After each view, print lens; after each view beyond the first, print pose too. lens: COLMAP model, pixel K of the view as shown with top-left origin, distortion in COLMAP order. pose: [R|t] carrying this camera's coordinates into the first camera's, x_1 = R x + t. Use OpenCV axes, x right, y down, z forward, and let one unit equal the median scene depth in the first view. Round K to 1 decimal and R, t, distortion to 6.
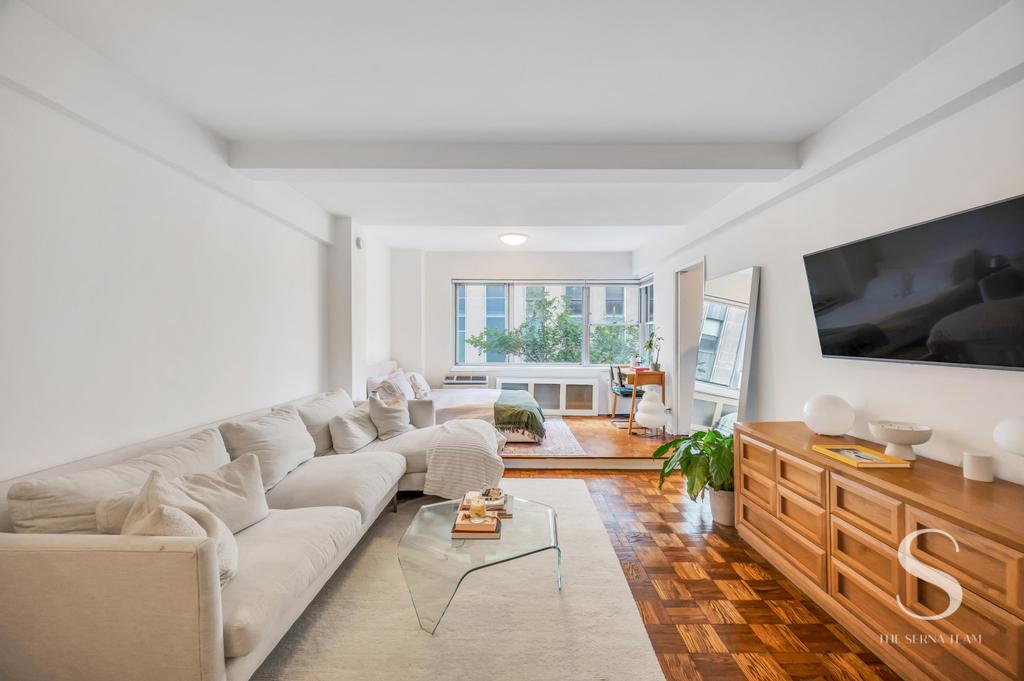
lens RADIAL K [[406.6, 0, 514.6], [0, 406.6, 339.4], [0, 0, 1]] dist [0.000414, 0.000054]
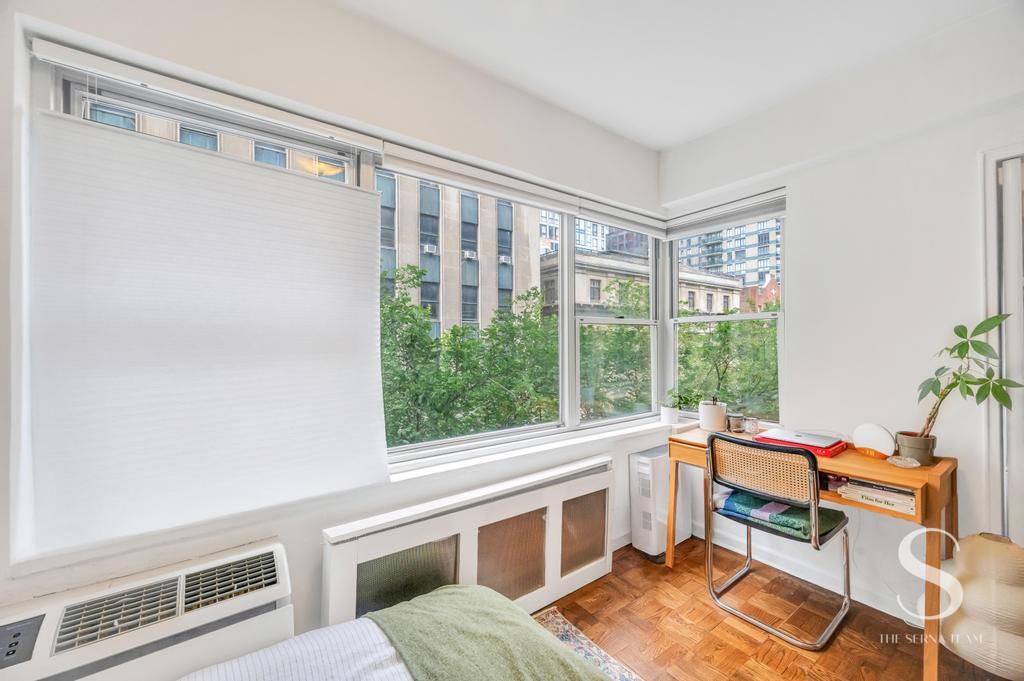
lens RADIAL K [[414.8, 0, 512.5], [0, 414.8, 342.8], [0, 0, 1]] dist [-0.000395, 0.000015]
pose [[0.807811, -0.004111, 0.589427, -0.186829], [0.008653, 0.999951, -0.004885, -0.028117], [-0.589378, 0.009047, 0.807807, 1.472727]]
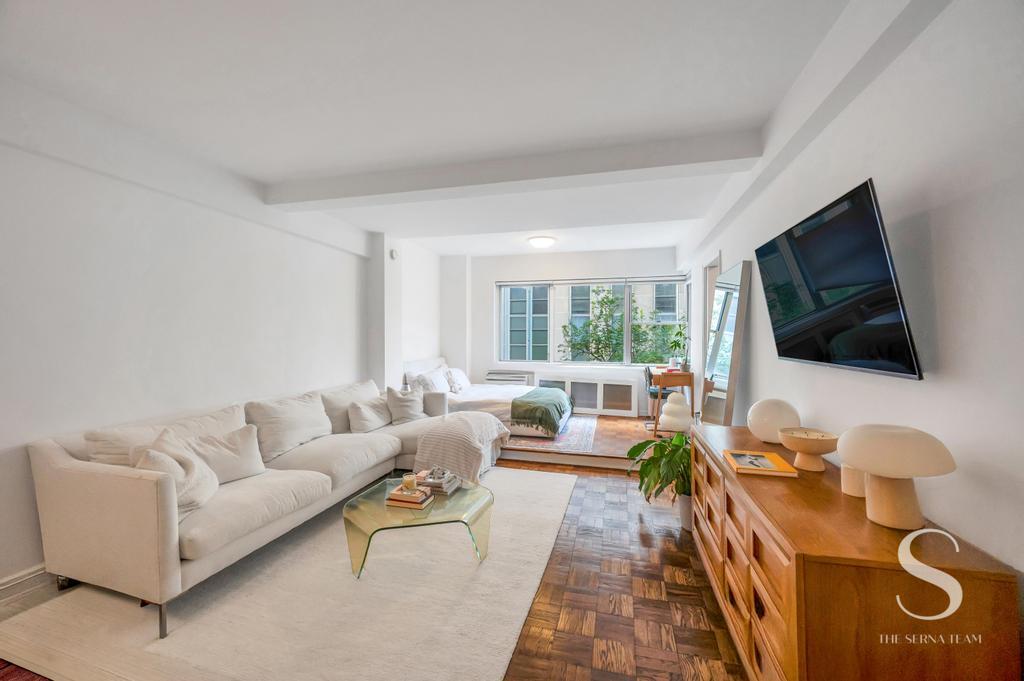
lens RADIAL K [[406.2, 0, 510.0], [0, 406.2, 338.4], [0, 0, 1]] dist [-0.000632, 0.000066]
pose [[0.965551, 0.001840, -0.260206, 0.319464], [-0.001562, 0.999998, 0.001278, -0.002493], [0.260207, -0.000828, 0.965552, -0.038529]]
